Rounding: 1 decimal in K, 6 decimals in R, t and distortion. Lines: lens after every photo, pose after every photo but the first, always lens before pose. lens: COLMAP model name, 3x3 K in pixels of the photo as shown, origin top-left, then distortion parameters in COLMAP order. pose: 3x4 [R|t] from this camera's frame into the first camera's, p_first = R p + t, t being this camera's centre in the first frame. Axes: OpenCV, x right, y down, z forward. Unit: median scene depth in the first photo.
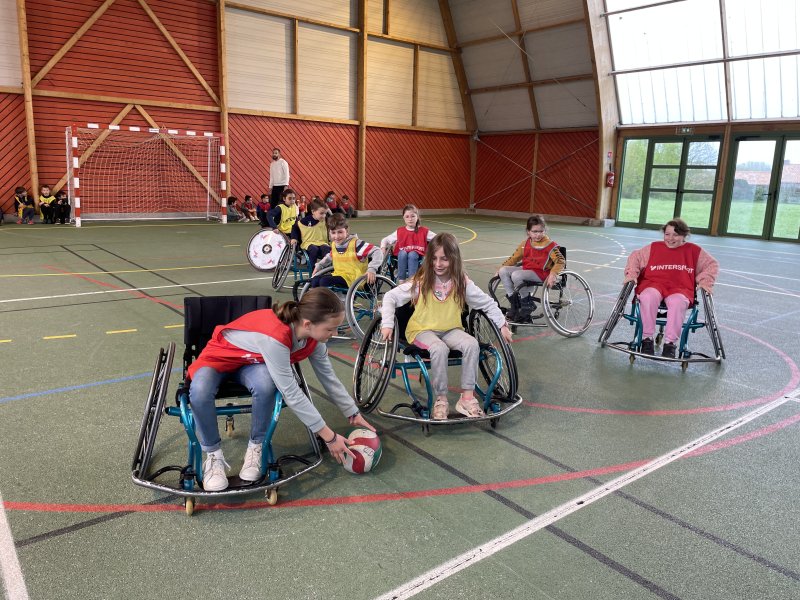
lens RADIAL K [[599.5, 0, 399.5], [0, 599.5, 298.0], [0, 0, 1]] dist [0.067559, -0.083479]
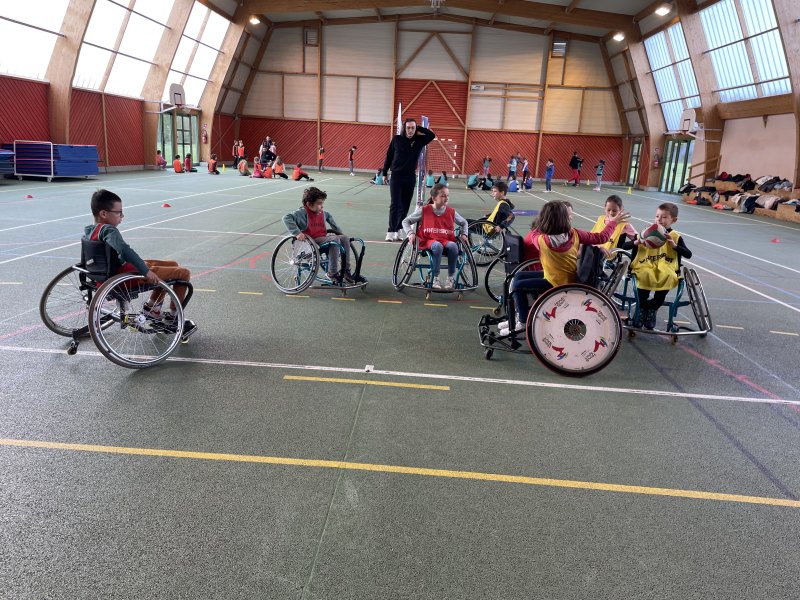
lens RADIAL K [[599.5, 0, 393.7], [0, 599.5, 300.0], [0, 0, 1]] dist [0.067559, -0.083479]
pose [[0.748052, 0.168305, -0.641943, 0.917935], [-0.161640, 0.984383, 0.069728, 0.178367], [0.643654, 0.051604, 0.763575, -0.746650]]
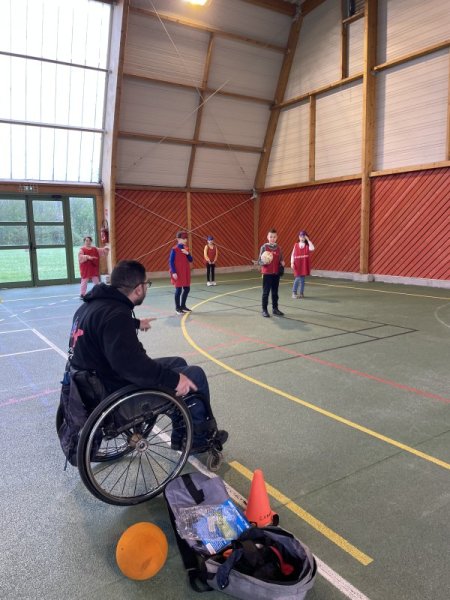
lens RADIAL K [[449.6, 0, 226.4], [0, 449.6, 297.2], [0, 0, 1]] dist [0.067559, -0.083479]
pose [[-0.080470, 0.112255, -0.990416, 0.062370], [-0.183958, 0.974897, 0.125442, -0.093370], [0.979635, 0.192289, -0.057800, 0.443797]]
